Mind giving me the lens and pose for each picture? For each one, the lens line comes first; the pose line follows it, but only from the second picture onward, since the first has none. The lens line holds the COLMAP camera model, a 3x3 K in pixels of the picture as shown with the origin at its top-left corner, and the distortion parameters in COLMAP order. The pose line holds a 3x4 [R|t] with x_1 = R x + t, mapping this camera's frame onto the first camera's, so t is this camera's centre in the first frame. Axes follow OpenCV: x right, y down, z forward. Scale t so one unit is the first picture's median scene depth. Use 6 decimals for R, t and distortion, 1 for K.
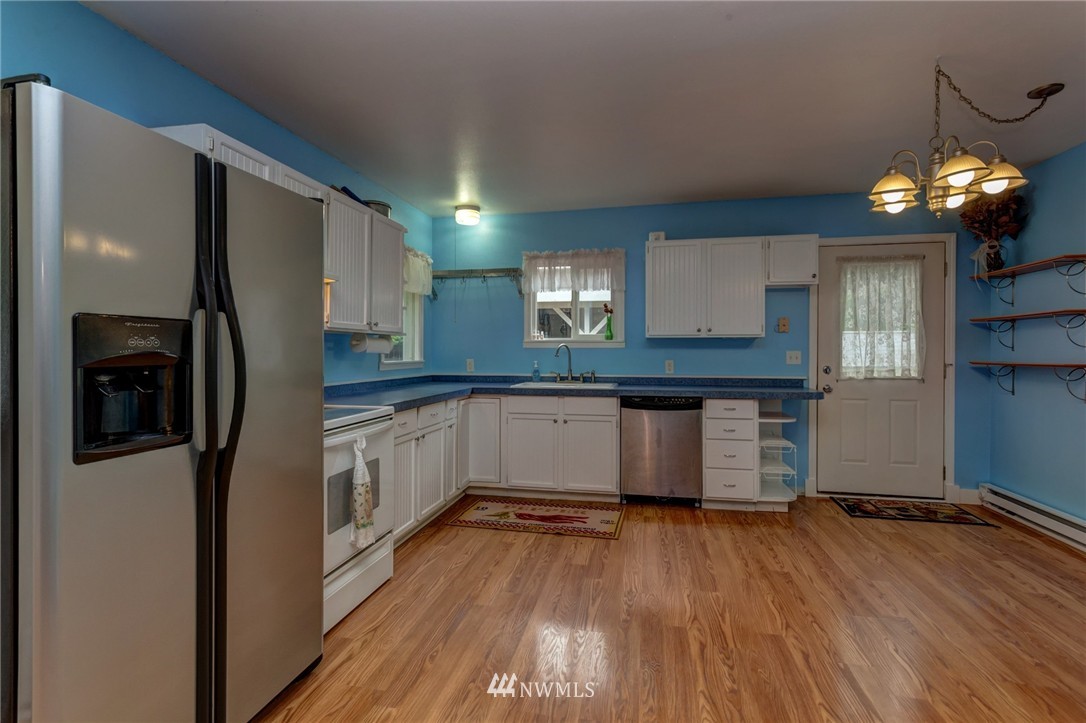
lens RADIAL K [[516.6, 0, 545.3], [0, 516.6, 351.8], [0, 0, 1]] dist [-0.004013, 0.002491]
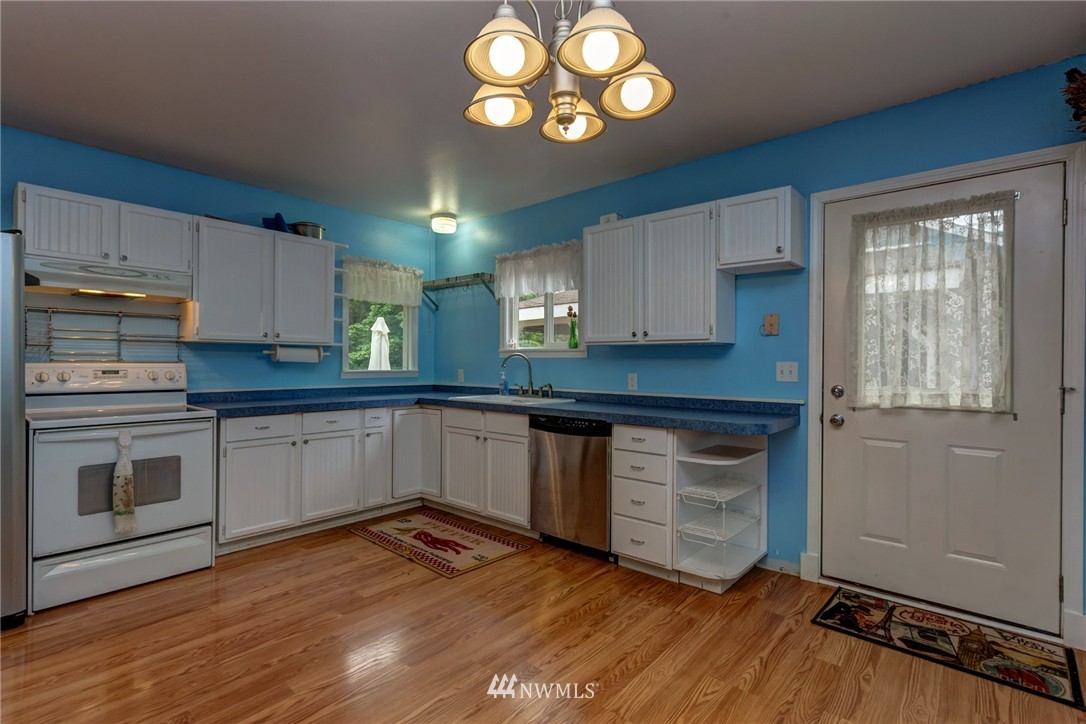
lens RADIAL K [[516.6, 0, 543.0], [0, 516.6, 365.8], [0, 0, 1]] dist [-0.004013, 0.002491]
pose [[0.872847, 0.008017, -0.487928, 0.564662], [-0.006177, 0.999966, 0.005380, 0.001582], [0.487955, -0.001682, 0.872867, 0.263122]]
